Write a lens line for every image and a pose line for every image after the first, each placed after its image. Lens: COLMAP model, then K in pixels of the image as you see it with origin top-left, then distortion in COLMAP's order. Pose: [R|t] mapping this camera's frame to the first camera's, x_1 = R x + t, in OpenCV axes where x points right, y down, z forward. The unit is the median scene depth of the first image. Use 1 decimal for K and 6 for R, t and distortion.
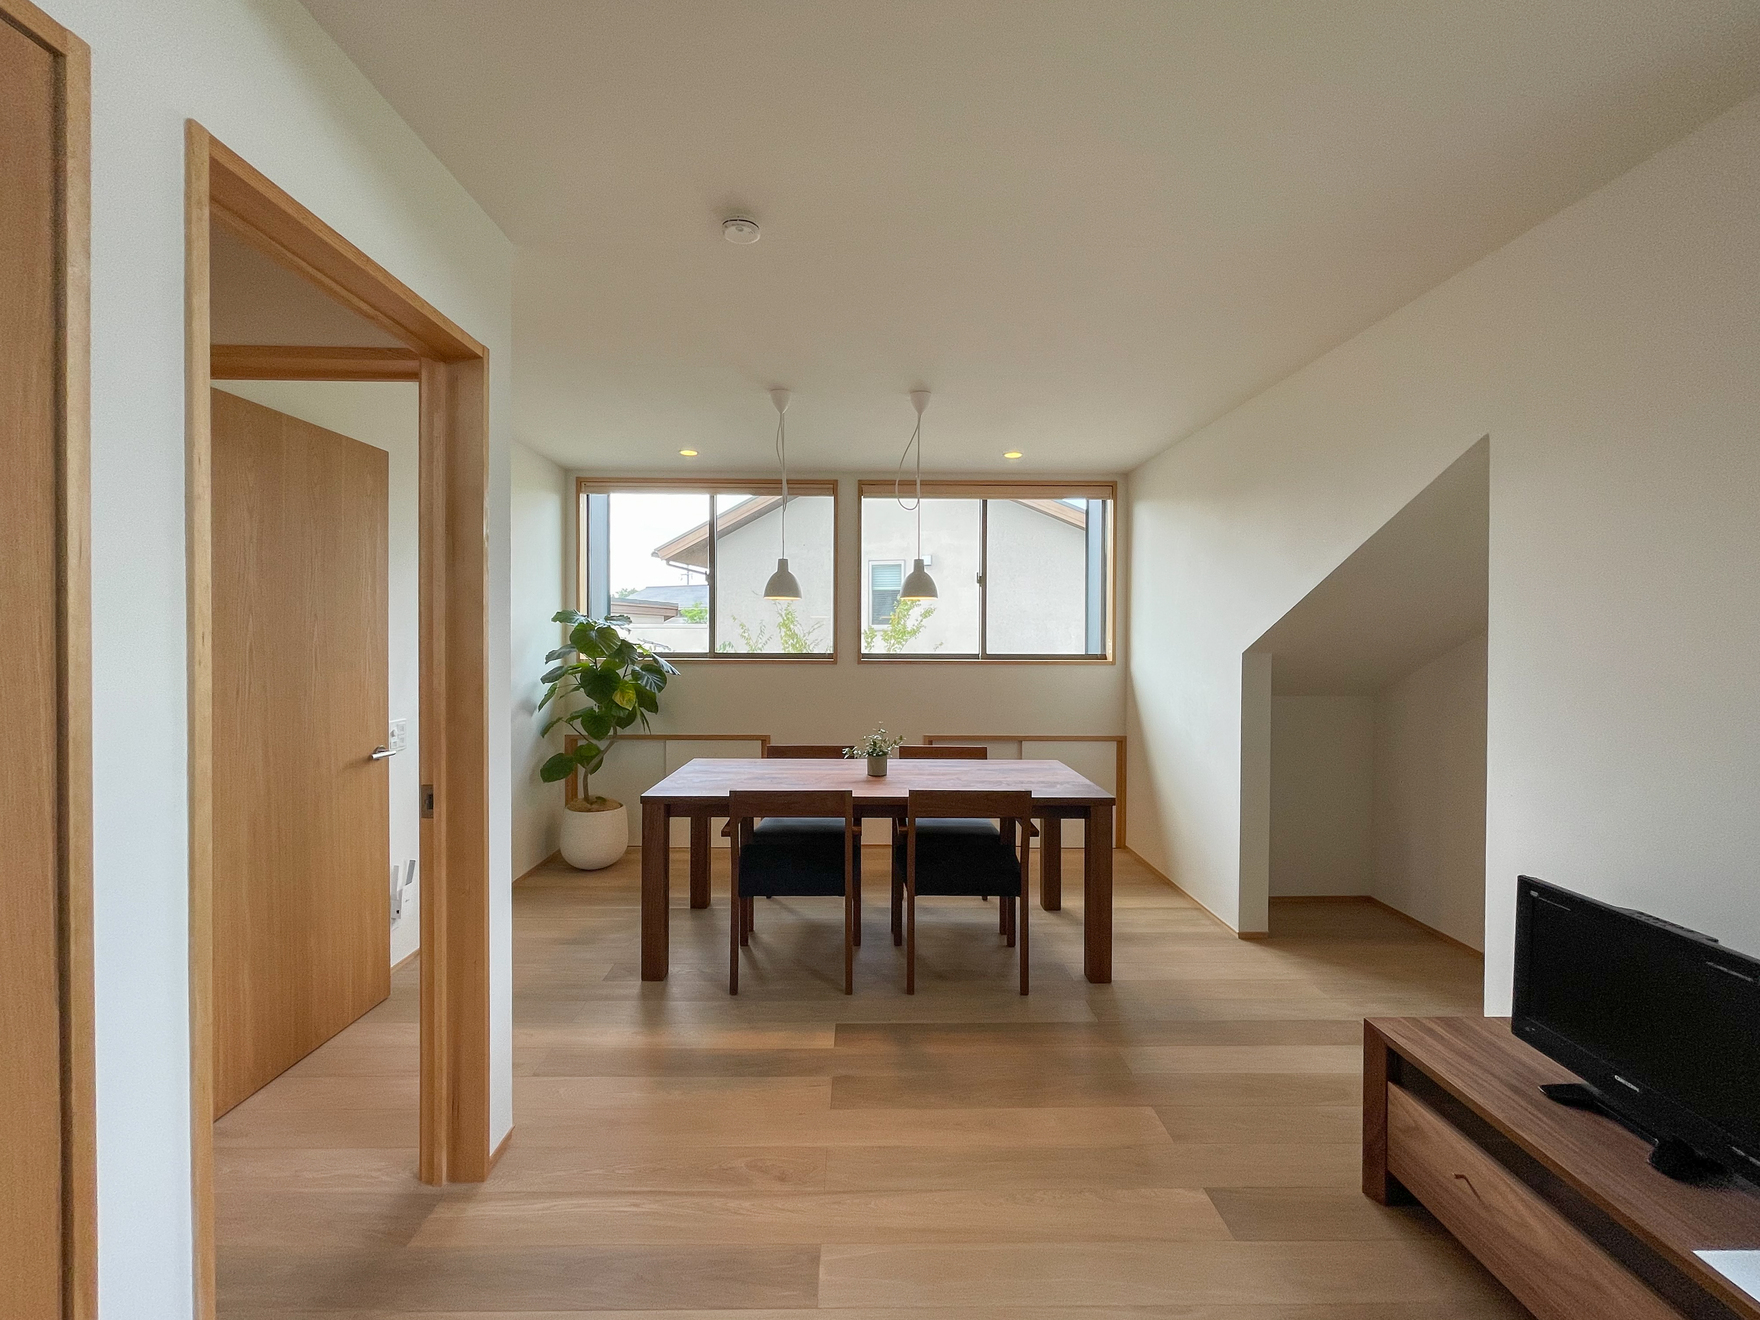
lens RADIAL K [[734.0, 0, 880.0], [0, 734.0, 660.0], [0, 0, 1]] dist [0.014872, 0.000111]
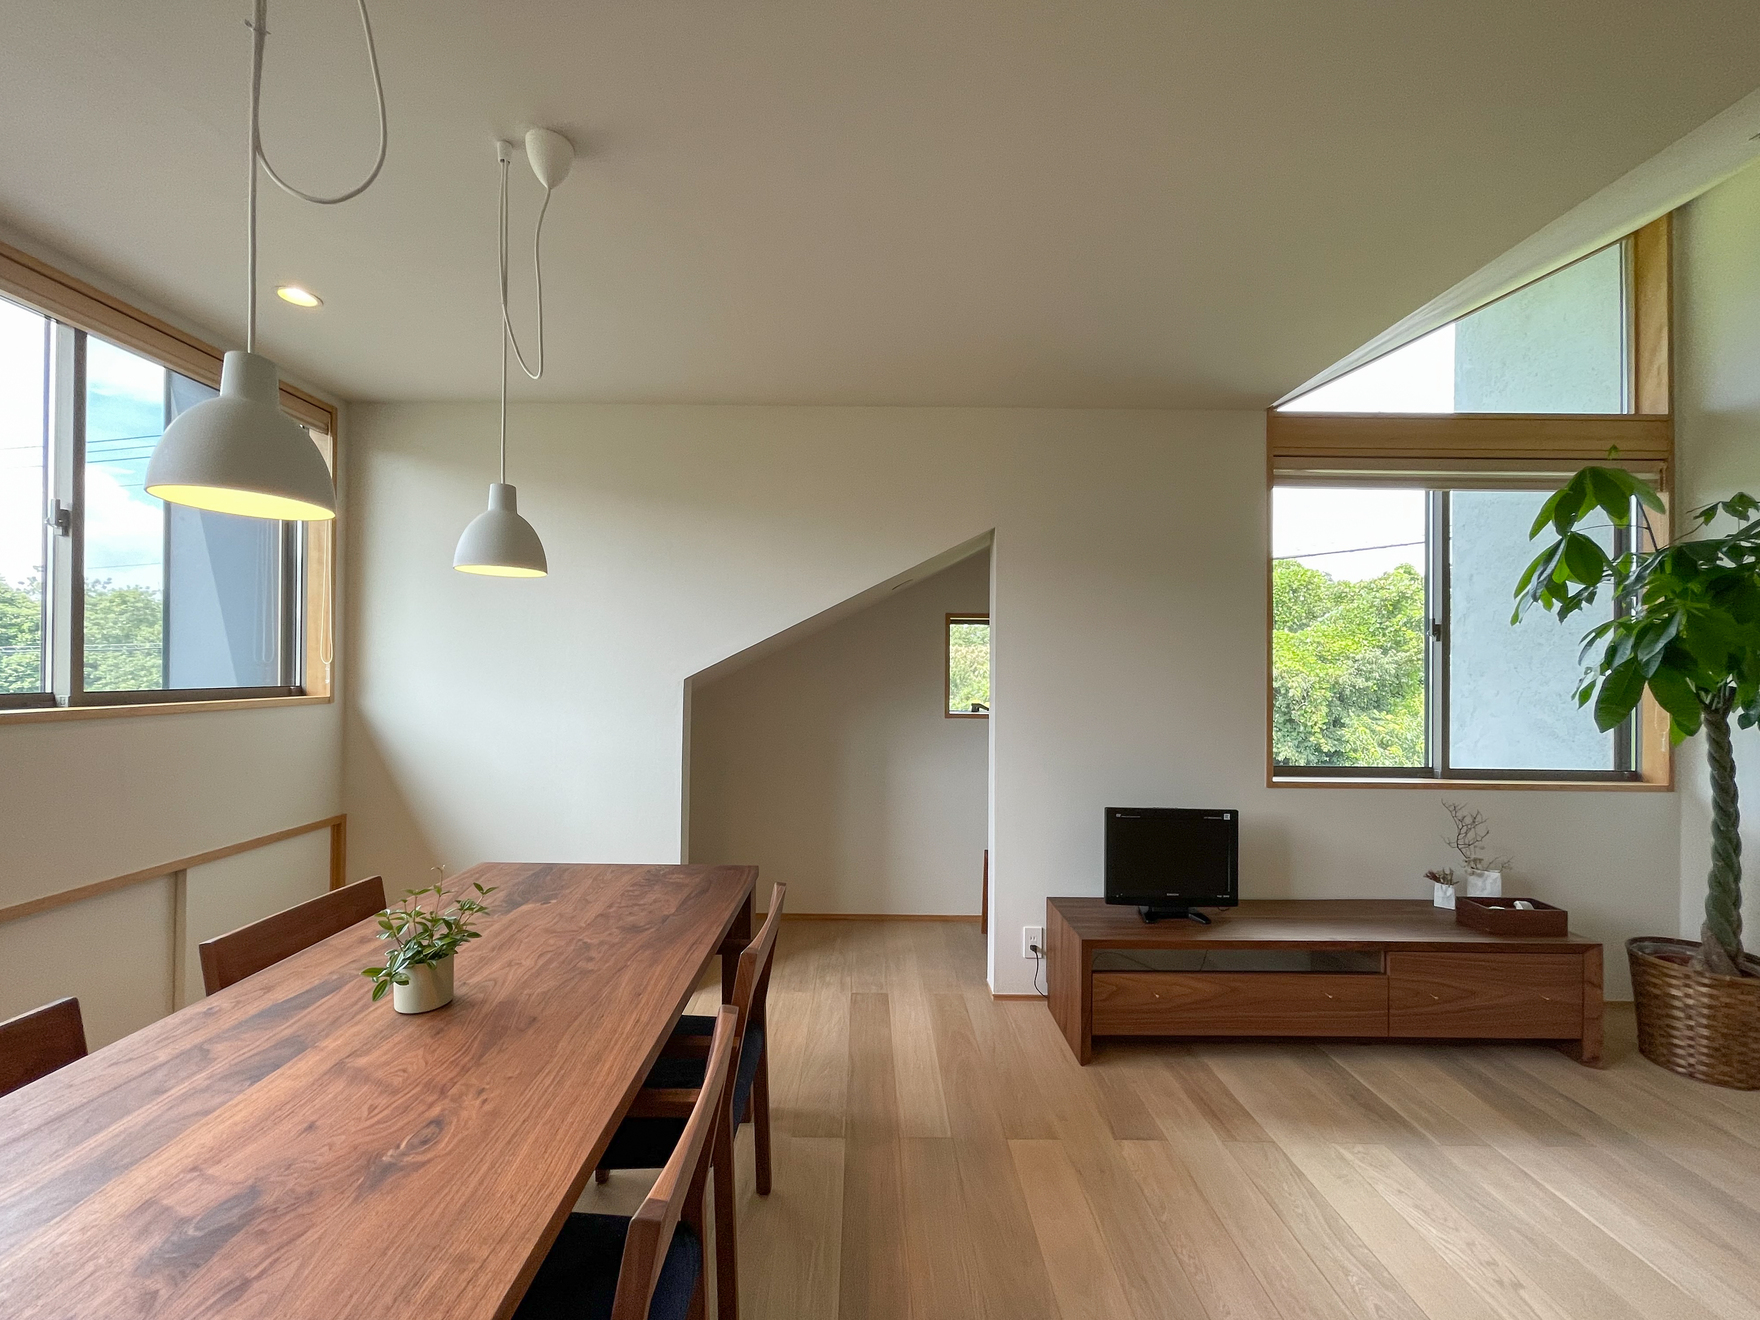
lens RADIAL K [[734.0, 0, 880.0], [0, 734.0, 660.0], [0, 0, 1]] dist [0.014872, 0.000111]
pose [[0.010078, 0.016857, 0.999807, -0.413444], [0.018135, 0.999690, -0.017037, -0.012896], [-0.999785, 0.018303, 0.009769, 0.755686]]
